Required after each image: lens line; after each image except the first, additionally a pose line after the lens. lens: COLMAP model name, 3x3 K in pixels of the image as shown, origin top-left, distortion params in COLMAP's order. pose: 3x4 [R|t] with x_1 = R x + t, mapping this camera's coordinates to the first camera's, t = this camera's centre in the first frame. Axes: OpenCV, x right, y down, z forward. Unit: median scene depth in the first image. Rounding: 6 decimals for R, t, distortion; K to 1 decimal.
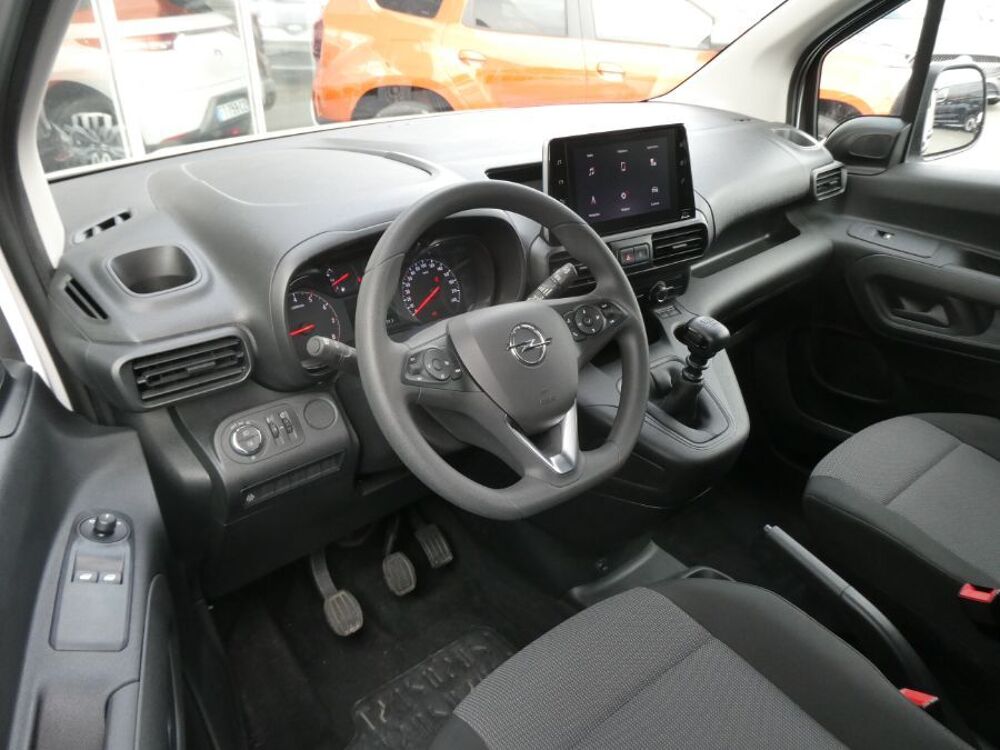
lens RADIAL K [[784.6, 0, 500.0], [0, 784.6, 375.0], [0, 0, 1]] dist [-0.005097, -0.002768]
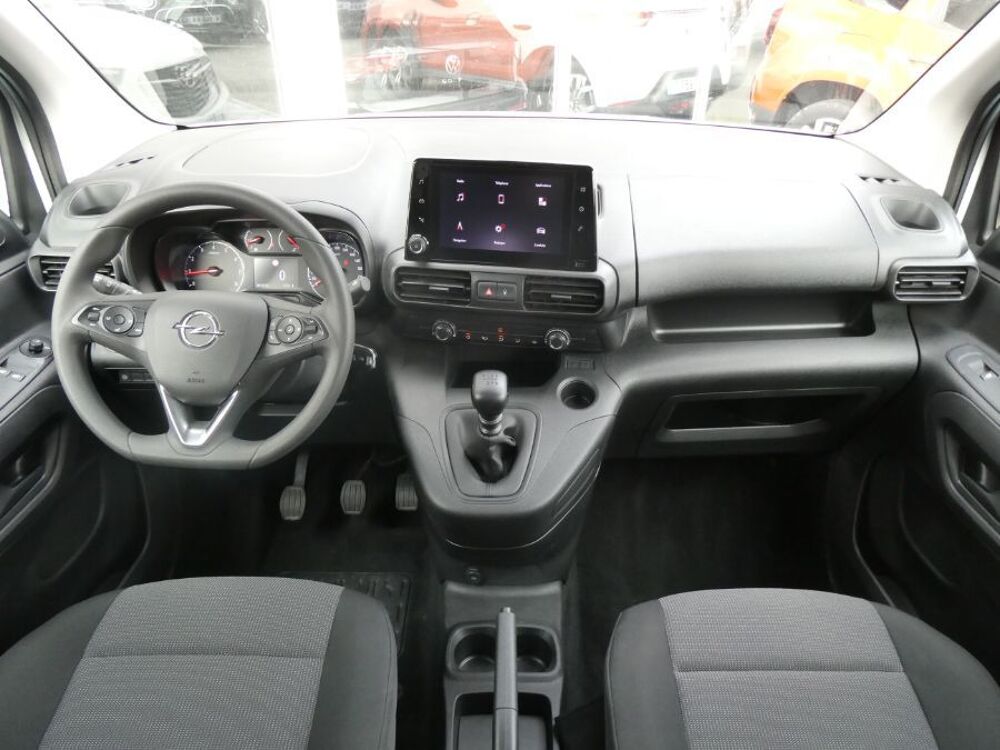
lens RADIAL K [[705.3, 0, 500.0], [0, 705.3, 375.0], [0, 0, 1]] dist [-0.012011, -0.000204]
pose [[0.764440, 0.342855, -0.545969, 0.677239], [-0.303554, 0.938532, 0.164353, -0.197667], [0.568759, 0.040094, 0.821526, 0.286792]]
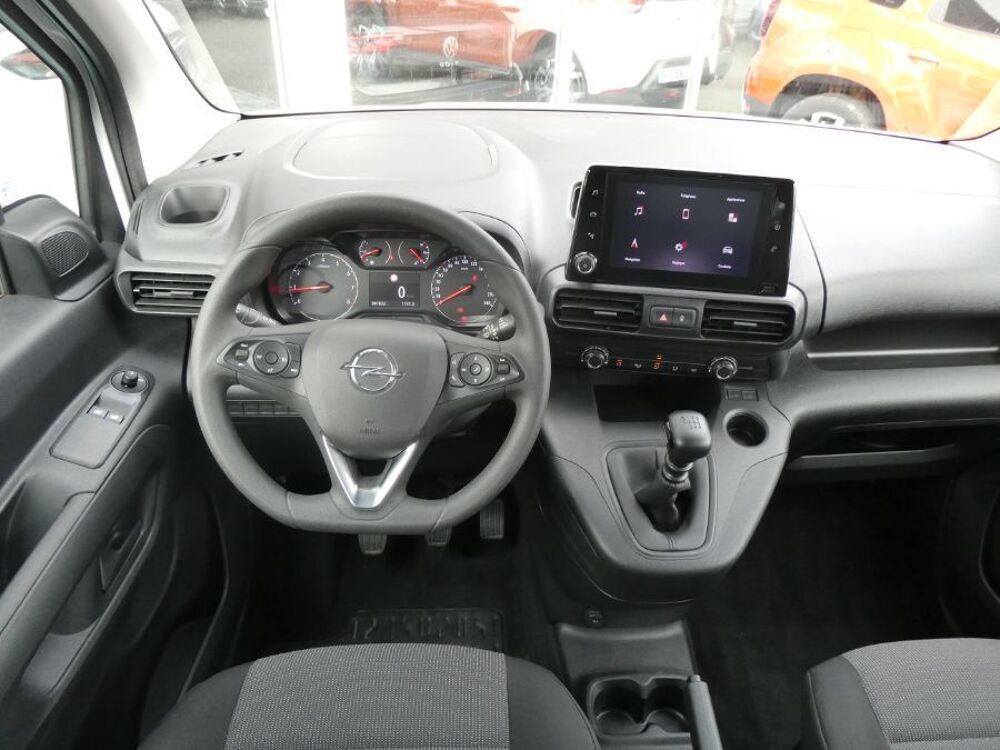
lens RADIAL K [[710.4, 0, 500.0], [0, 710.4, 375.0], [0, 0, 1]] dist [-0.027589, -0.000262]
pose [[0.800204, 0.351427, -0.485976, 0.414802], [-0.312072, 0.935974, 0.162982, -0.158933], [0.512138, 0.021240, 0.858641, 0.233266]]
